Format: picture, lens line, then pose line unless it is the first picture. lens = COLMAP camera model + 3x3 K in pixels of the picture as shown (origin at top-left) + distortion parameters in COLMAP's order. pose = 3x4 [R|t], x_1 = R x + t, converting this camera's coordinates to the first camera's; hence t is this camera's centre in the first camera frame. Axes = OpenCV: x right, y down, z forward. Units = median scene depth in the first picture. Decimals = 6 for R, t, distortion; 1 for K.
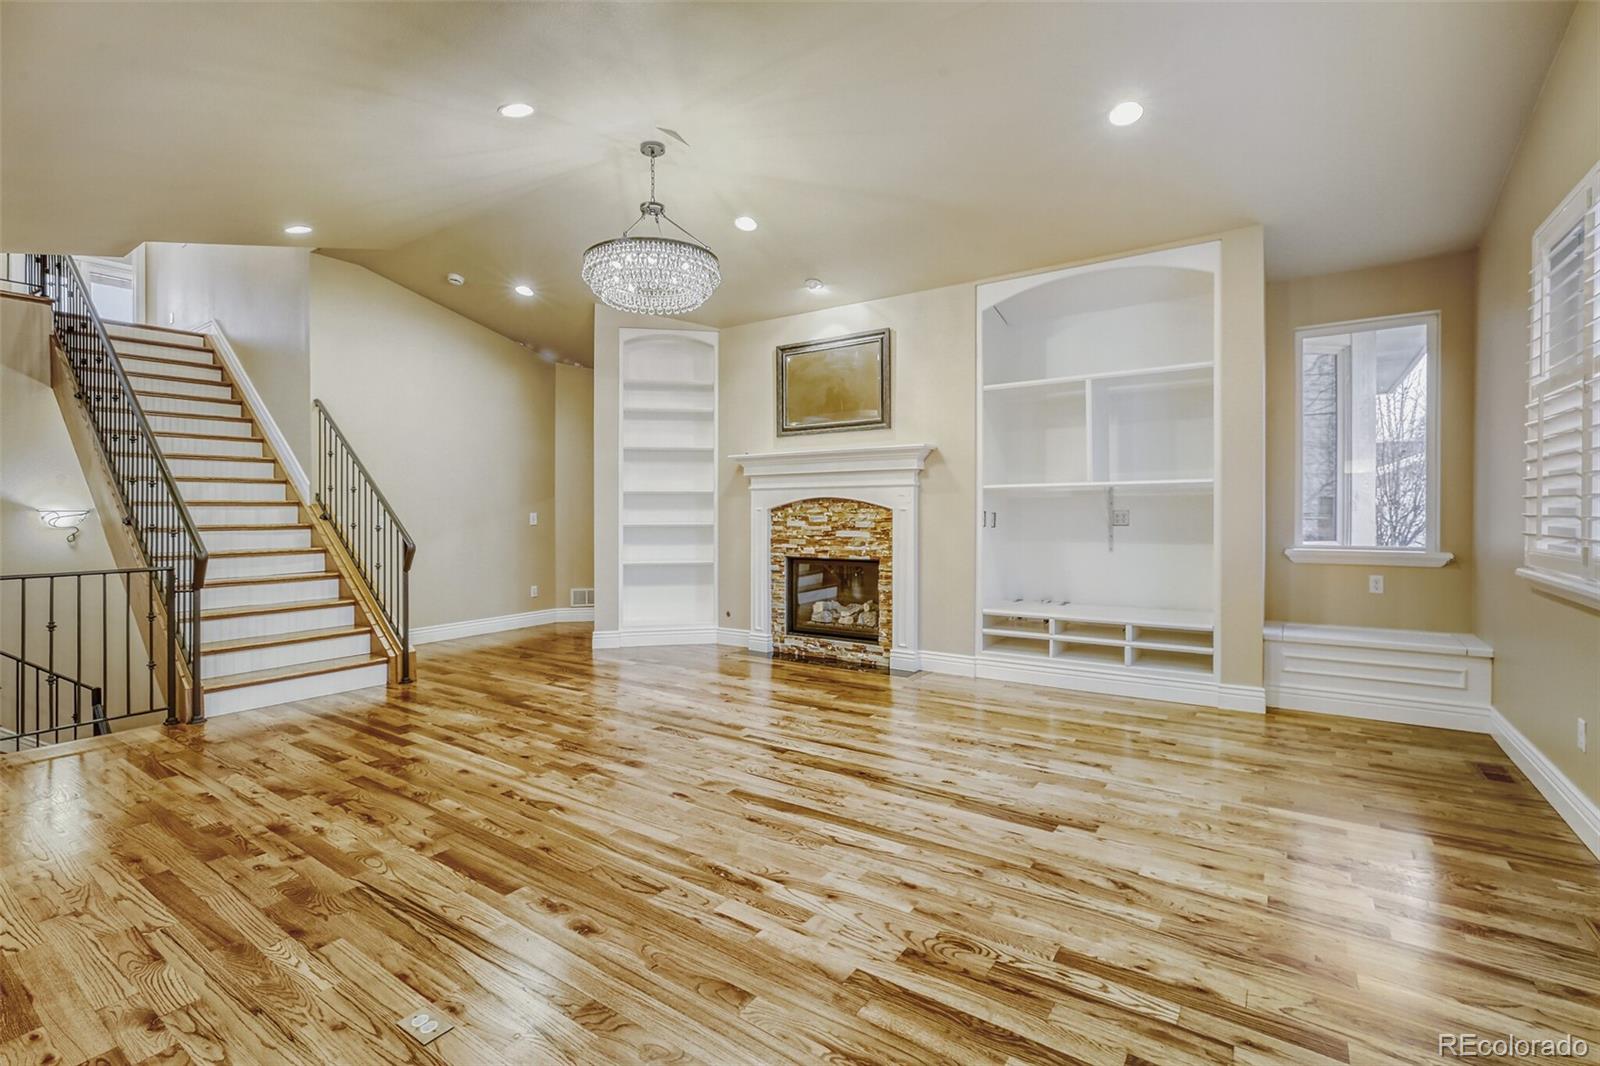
lens RADIAL K [[717.4, 0, 806.7], [0, 717.4, 516.3], [0, 0, 1]] dist [-0.021538, 0.011192]
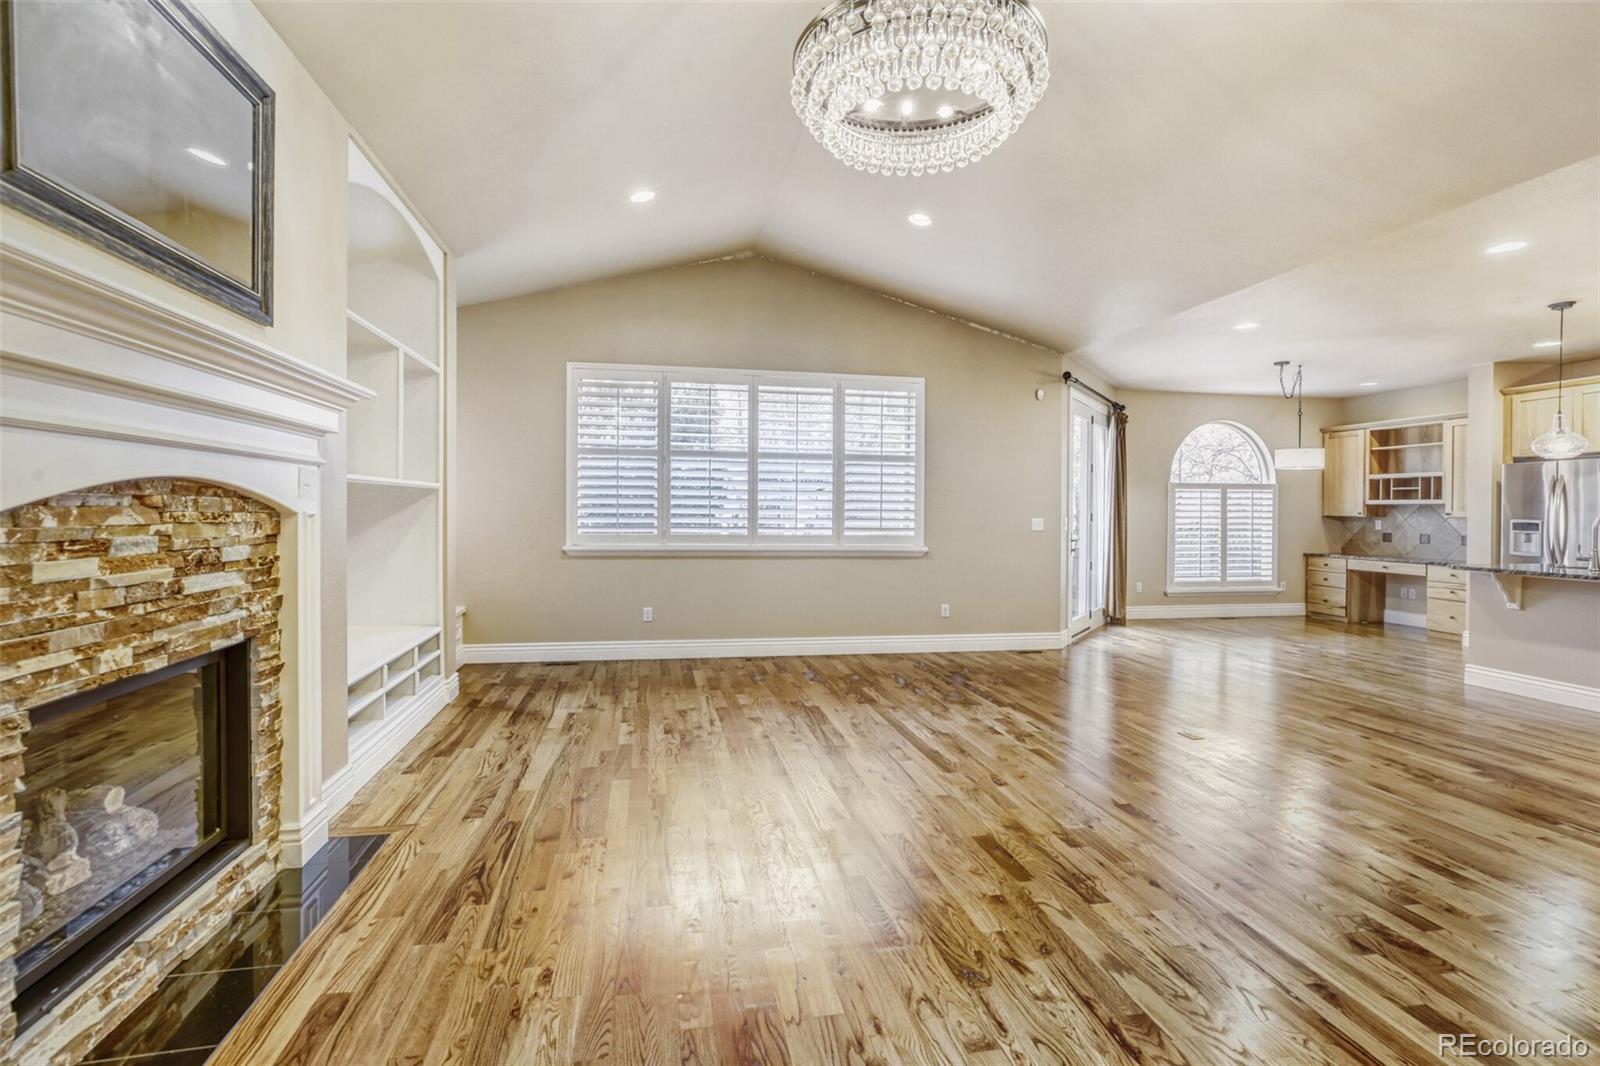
lens RADIAL K [[709.7, 0, 763.0], [0, 709.7, 522.6], [0, 0, 1]] dist [-0.018788, 0.010283]
pose [[-0.654583, -0.011777, 0.755899, -0.399841], [0.003159, 0.999827, 0.018313, -0.011504], [-0.755984, 0.014375, -0.654433, 1.050536]]
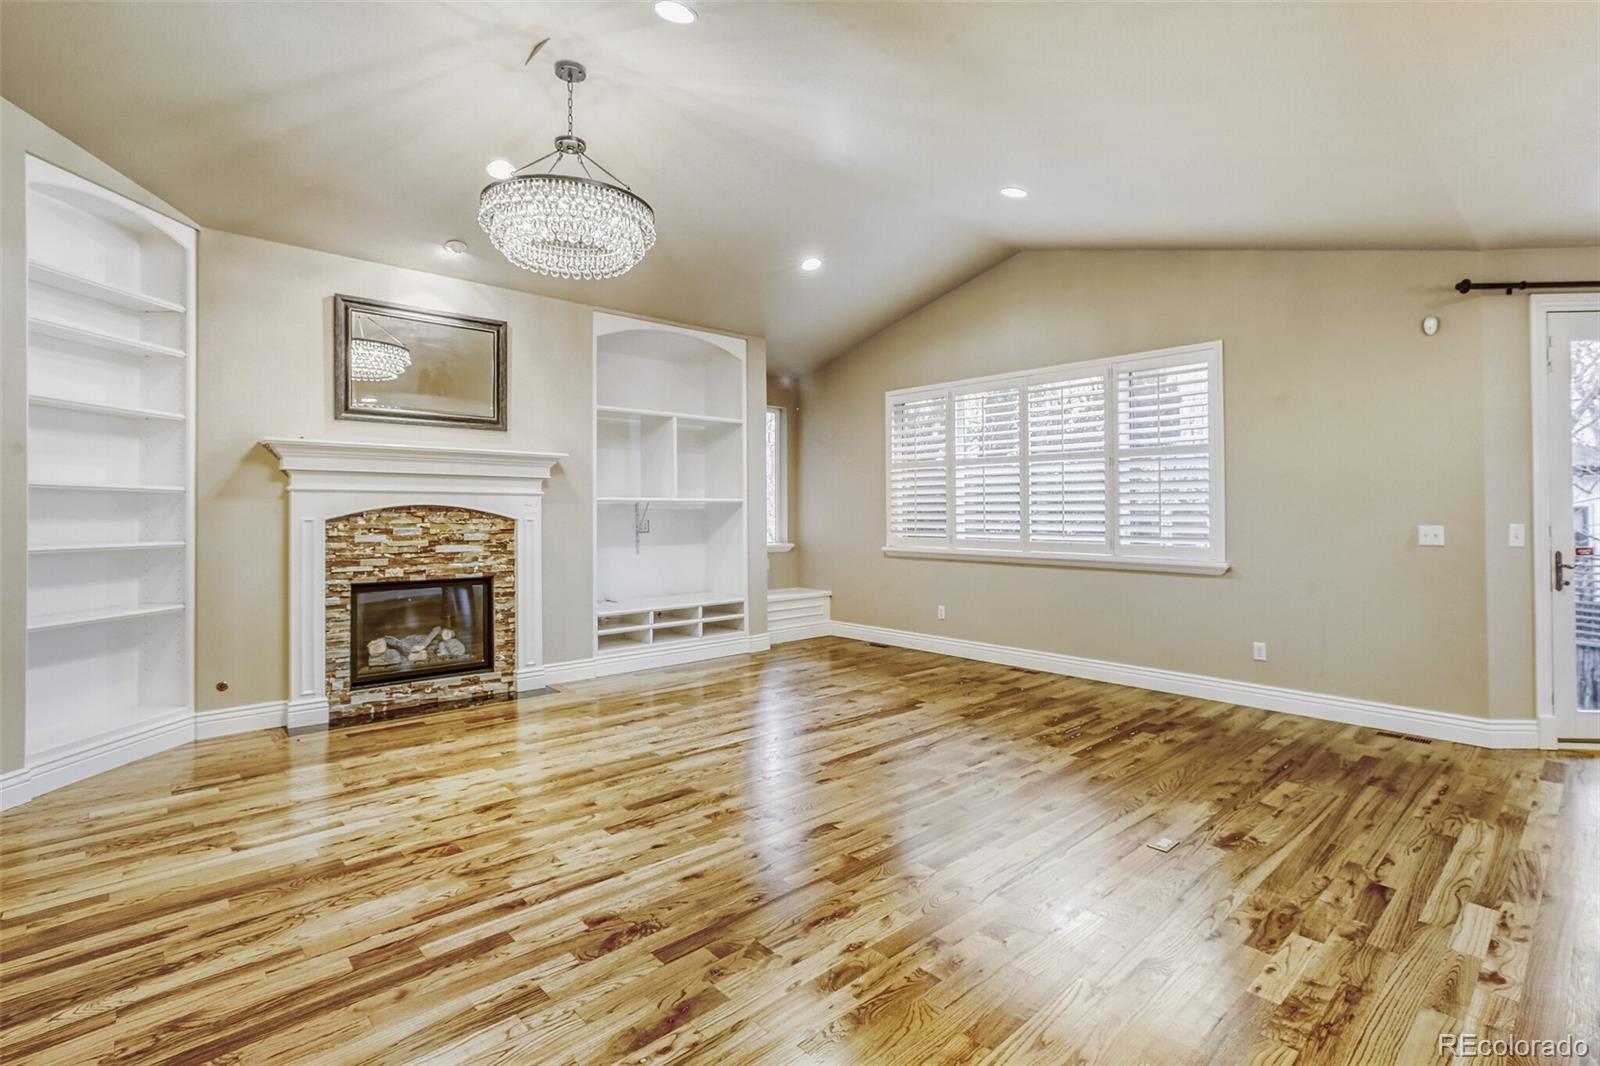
lens RADIAL K [[717.4, 0, 806.7], [0, 717.4, 516.3], [0, 0, 1]] dist [-0.021538, 0.011192]
pose [[0.250653, 0.003255, 0.968072, -0.670302], [0.007898, 0.999954, -0.005407, -0.005891], [-0.968045, 0.009001, 0.250616, 0.399545]]
